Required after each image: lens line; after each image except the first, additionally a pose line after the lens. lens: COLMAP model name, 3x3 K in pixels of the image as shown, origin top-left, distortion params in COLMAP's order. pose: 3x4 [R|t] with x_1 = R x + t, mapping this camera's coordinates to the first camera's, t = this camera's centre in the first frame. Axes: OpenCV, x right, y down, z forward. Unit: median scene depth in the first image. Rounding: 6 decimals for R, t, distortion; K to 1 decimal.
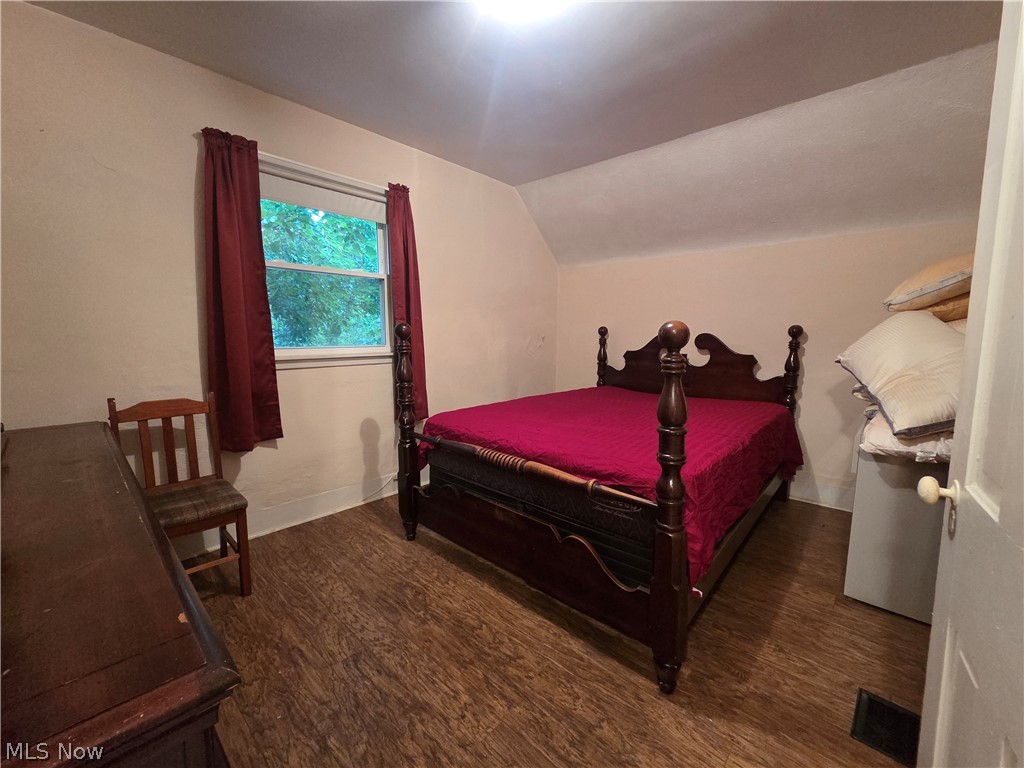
lens RADIAL K [[413.3, 0, 517.5], [0, 413.3, 380.0], [0, 0, 1]] dist [0.001453, 0.000225]
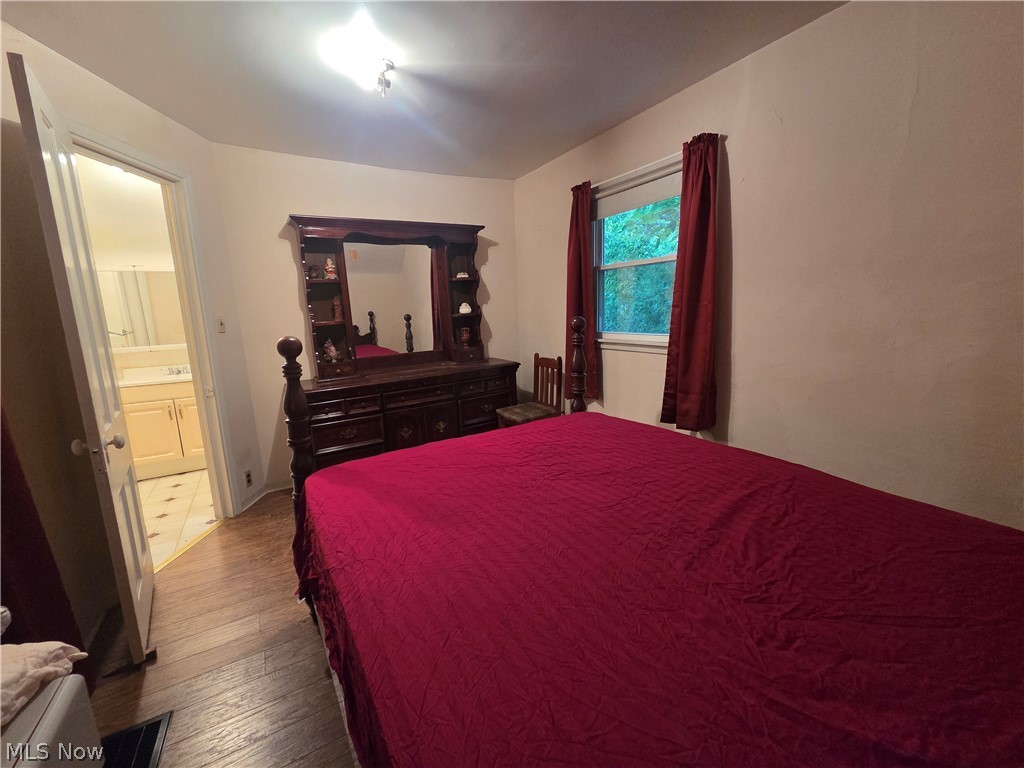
lens RADIAL K [[413.3, 0, 517.5], [0, 413.3, 380.0], [0, 0, 1]] dist [0.001453, 0.000225]
pose [[-0.262029, 0.166582, -0.950574, 0.772689], [-0.075745, 0.978401, 0.192338, -0.162450], [0.962083, 0.122399, -0.243752, 1.072207]]
